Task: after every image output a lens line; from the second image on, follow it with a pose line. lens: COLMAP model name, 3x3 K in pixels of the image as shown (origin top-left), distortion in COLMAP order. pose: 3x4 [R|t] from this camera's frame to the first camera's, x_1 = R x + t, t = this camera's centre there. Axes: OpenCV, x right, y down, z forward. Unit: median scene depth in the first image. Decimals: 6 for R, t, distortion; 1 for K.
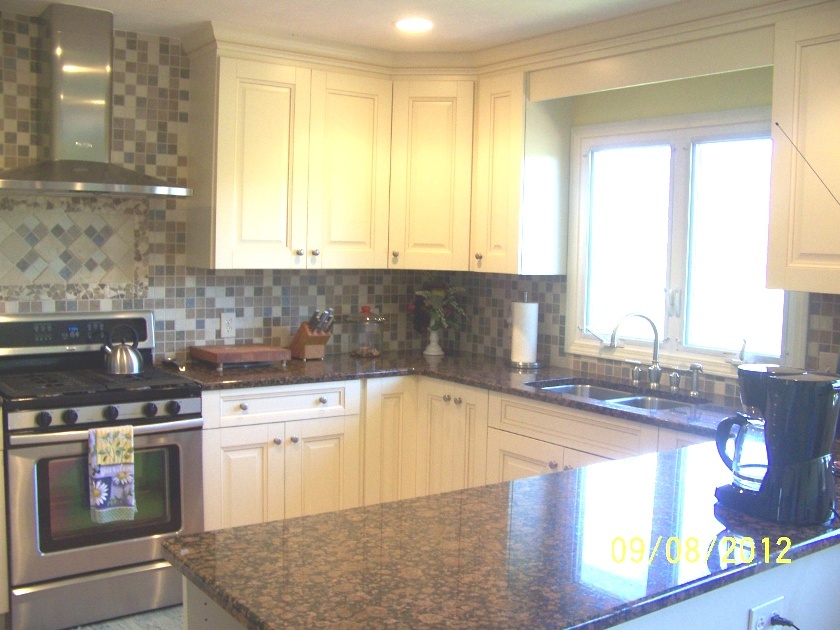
lens RADIAL K [[909.6, 0, 420.0], [0, 909.6, 315.0], [0, 0, 1]] dist [0.007029, 0.010988]
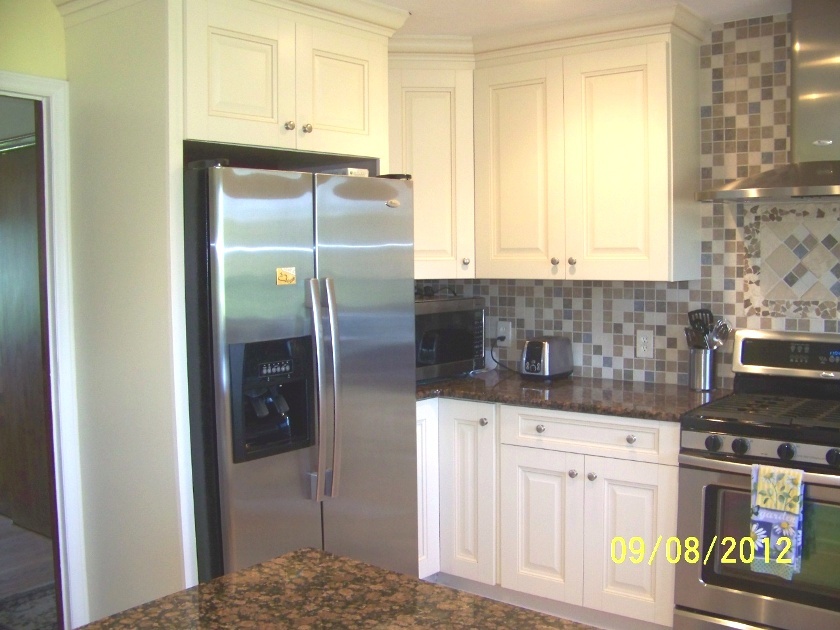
lens RADIAL K [[925.2, 0, 420.0], [0, 925.2, 315.0], [0, 0, 1]] dist [-0.181107, 0.001338]
pose [[0.289856, 0.049360, -0.955797, 0.364789], [-0.066050, 0.997320, 0.031474, -0.024943], [0.954788, 0.054007, 0.292339, 0.420142]]
